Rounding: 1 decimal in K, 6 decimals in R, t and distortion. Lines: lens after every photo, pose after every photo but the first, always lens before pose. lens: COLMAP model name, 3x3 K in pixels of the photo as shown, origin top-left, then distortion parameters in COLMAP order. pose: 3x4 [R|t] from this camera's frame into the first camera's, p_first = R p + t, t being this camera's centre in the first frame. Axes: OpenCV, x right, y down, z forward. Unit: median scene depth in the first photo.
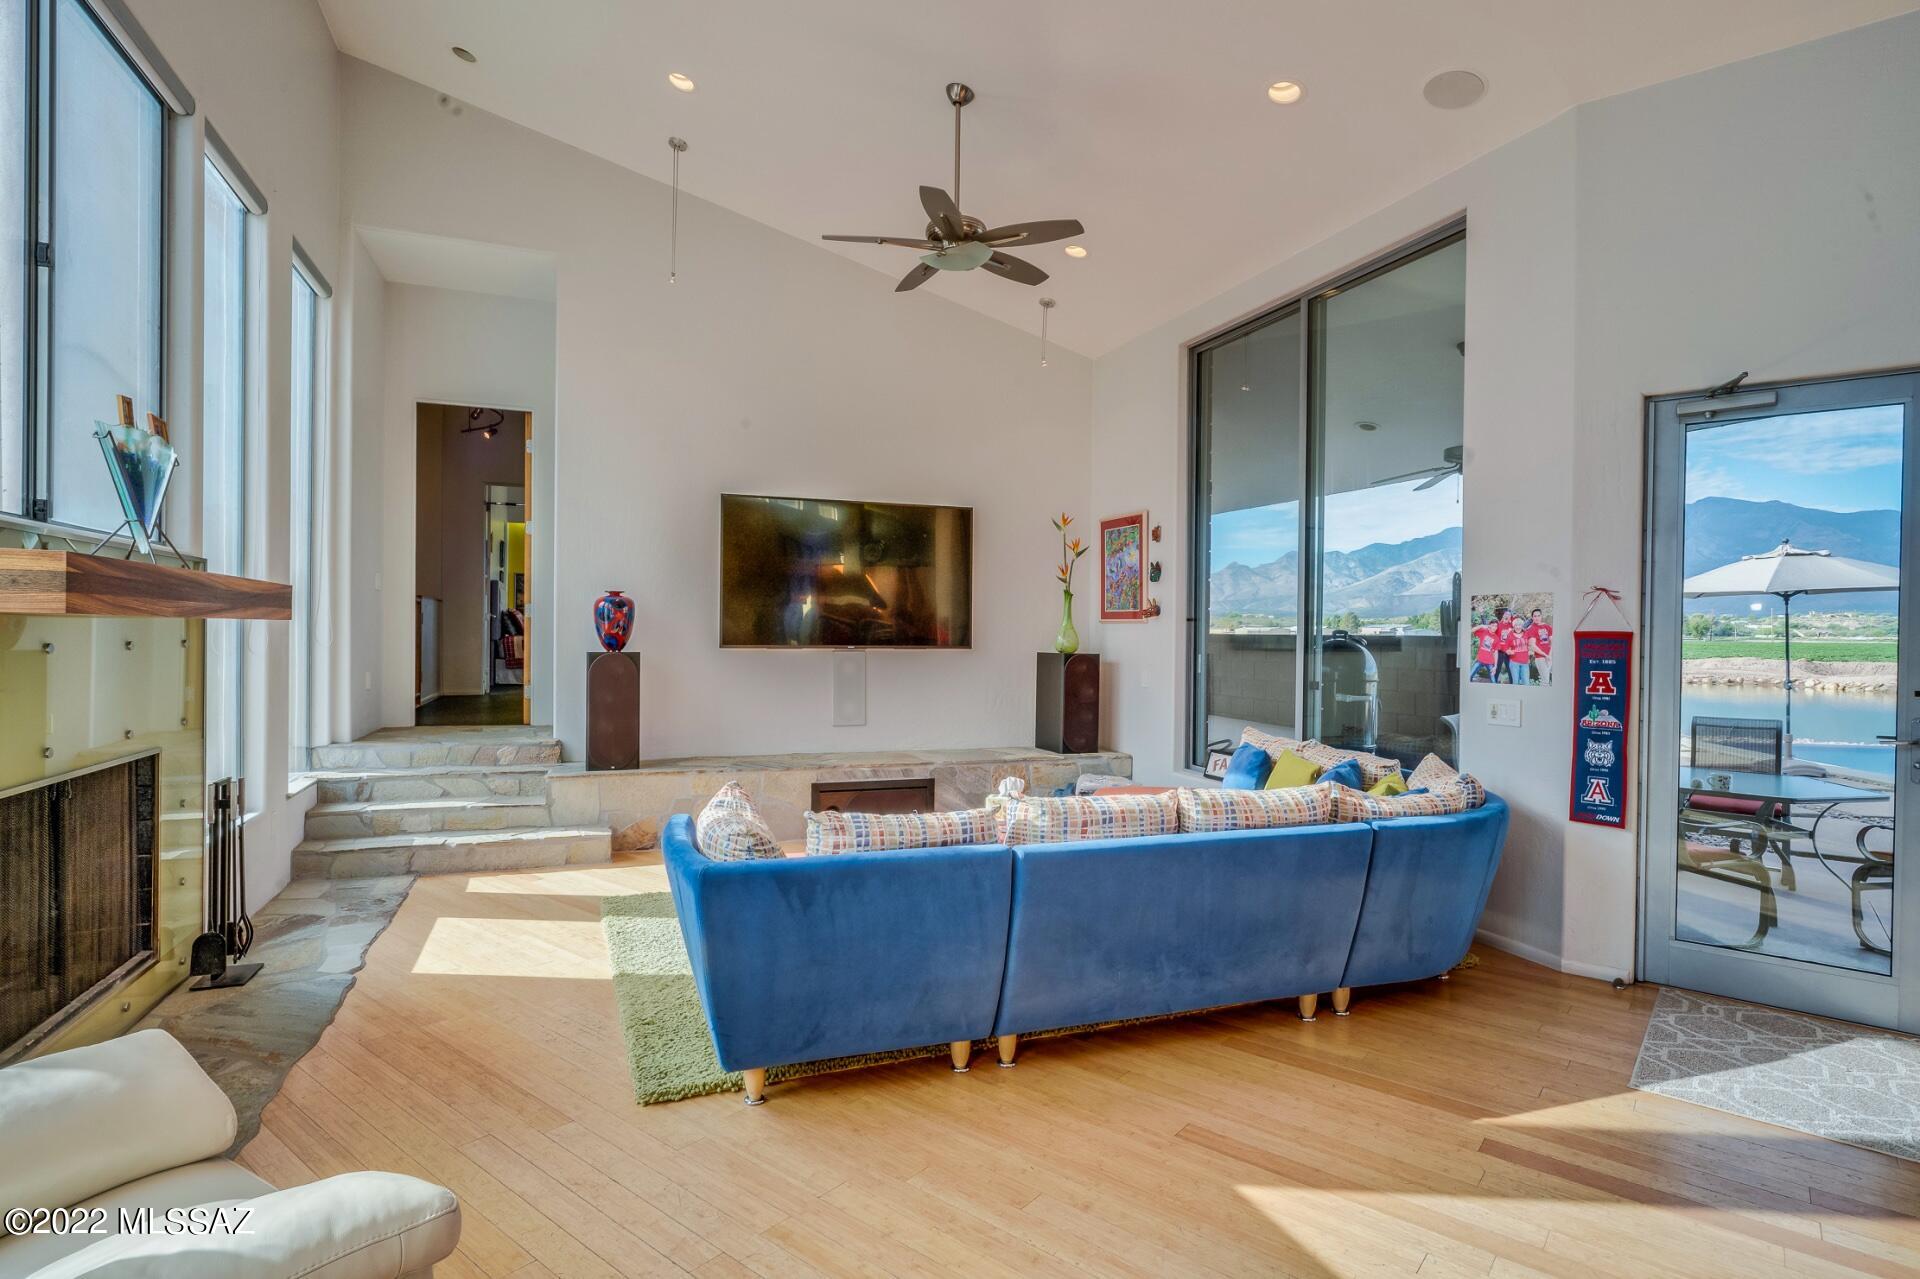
lens RADIAL K [[990.7, 0, 960.0], [0, 990.7, 639.5], [0, 0, 1]] dist [0.002951, 0.001151]
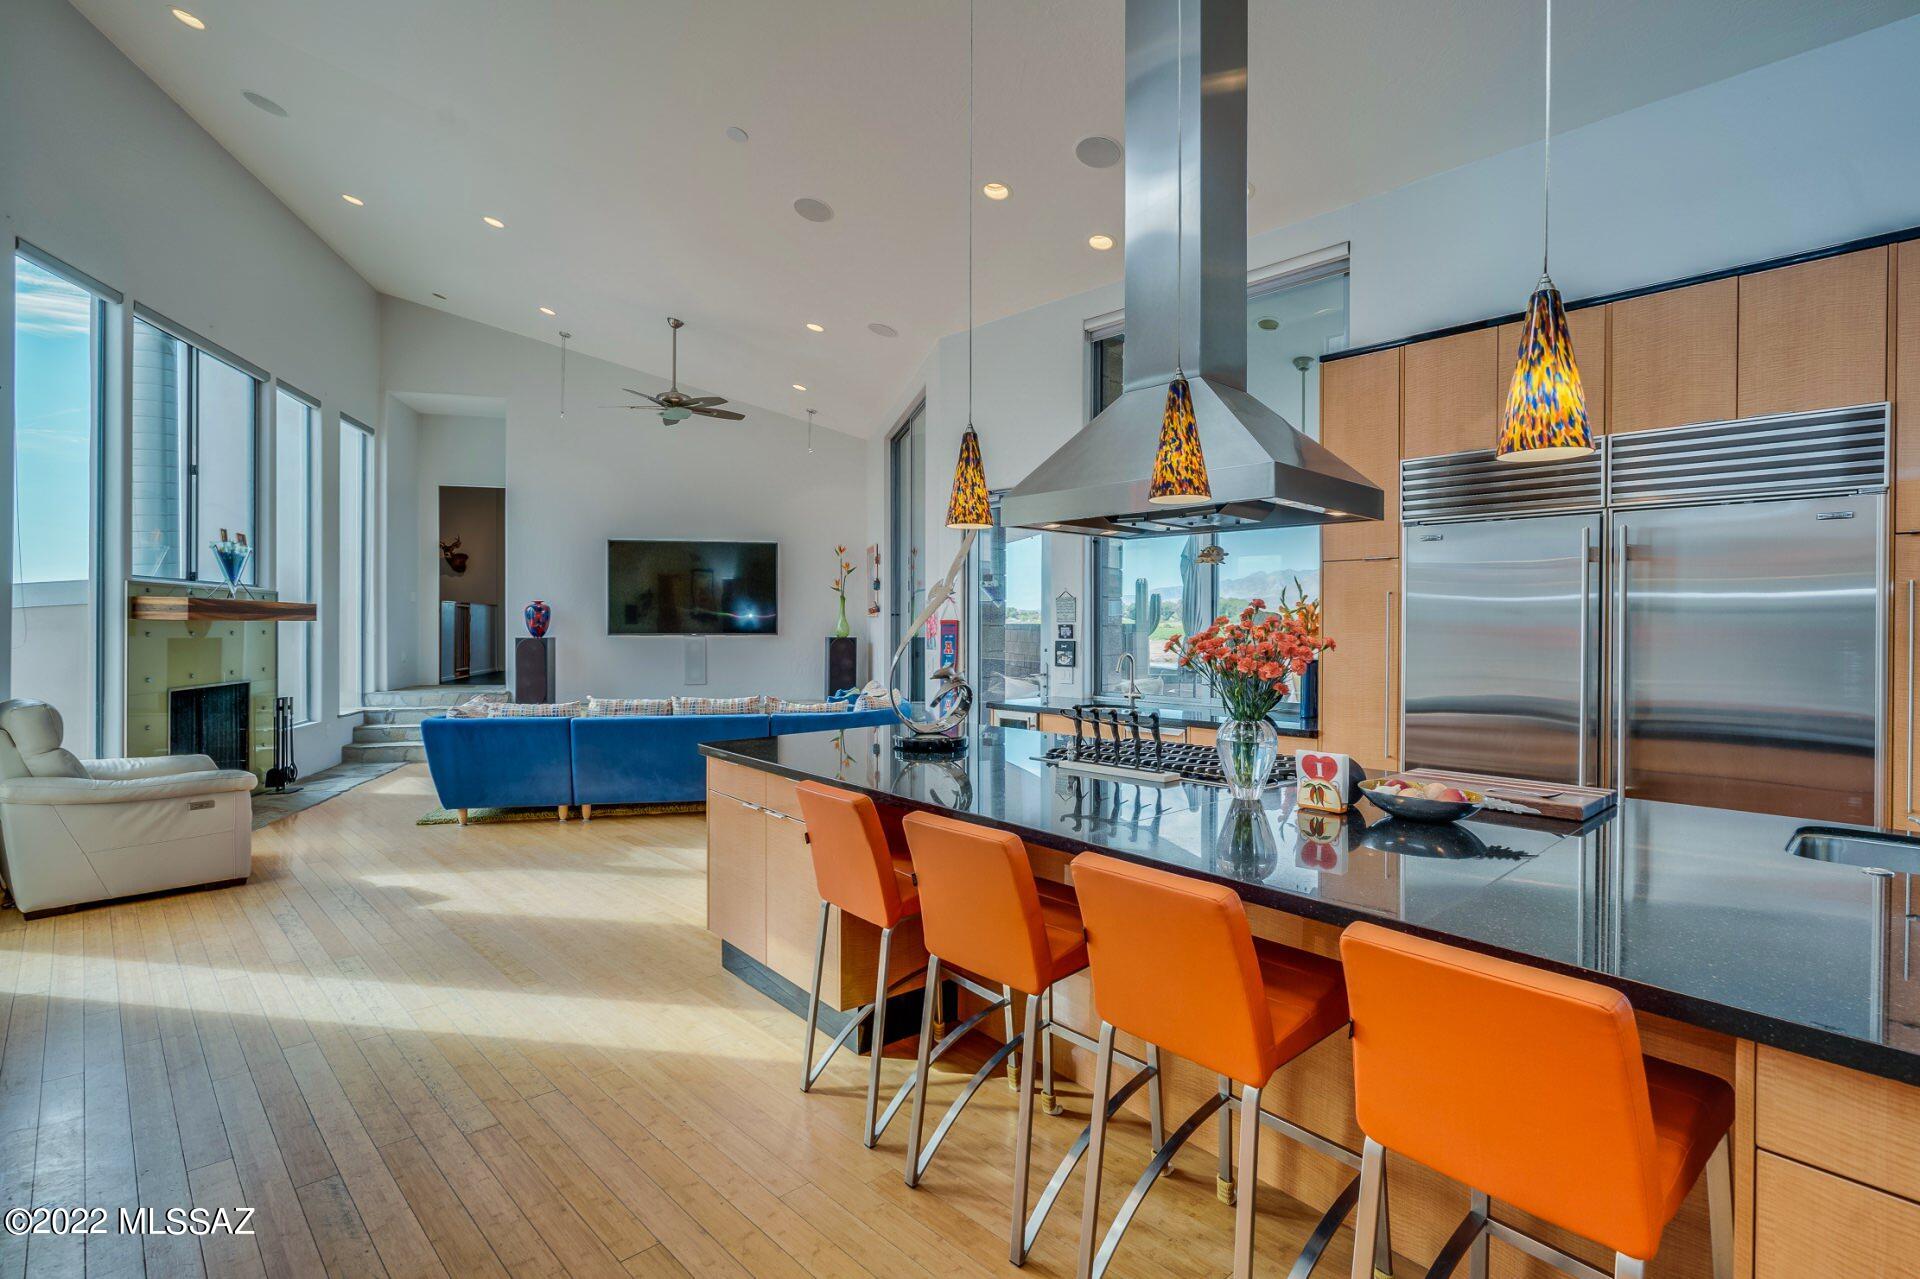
lens RADIAL K [[925.7, 0, 957.8], [0, 925.7, 629.4], [0, 0, 1]] dist [-0.000753, -0.000406]
pose [[0.992557, -0.008579, -0.121481, 0.634776], [0.008315, 0.999962, -0.002678, 0.009829], [0.121499, 0.001648, 0.992590, -0.534415]]
